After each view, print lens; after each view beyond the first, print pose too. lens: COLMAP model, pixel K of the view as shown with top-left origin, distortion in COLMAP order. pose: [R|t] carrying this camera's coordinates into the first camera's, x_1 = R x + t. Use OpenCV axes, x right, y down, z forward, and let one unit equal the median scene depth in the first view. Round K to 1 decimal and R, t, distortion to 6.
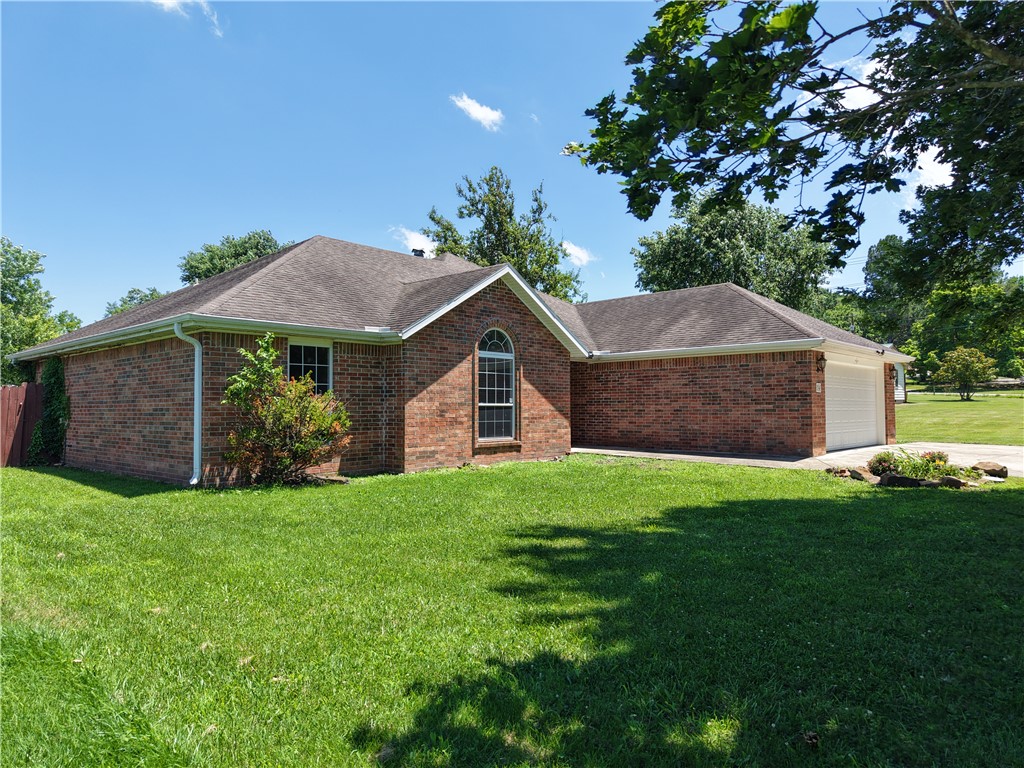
lens RADIAL K [[687.6, 0, 503.1], [0, 687.6, 383.8], [0, 0, 1]] dist [-0.002865, -0.002913]
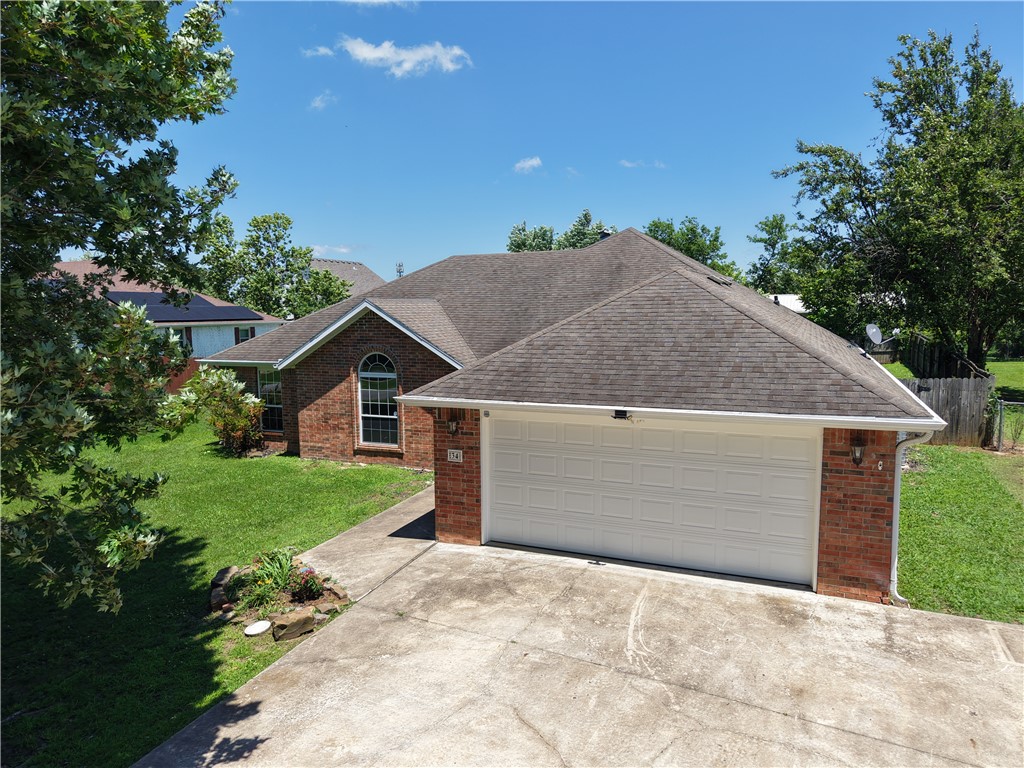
lens RADIAL K [[687.6, 0, 506.9], [0, 687.6, 386.6], [0, 0, 1]] dist [-0.002865, -0.002913]
pose [[0.332120, 0.103811, -0.937507, 1.210999], [0.048827, 0.990700, 0.126999, -0.166508], [0.941972, -0.087954, 0.323963, 0.845418]]
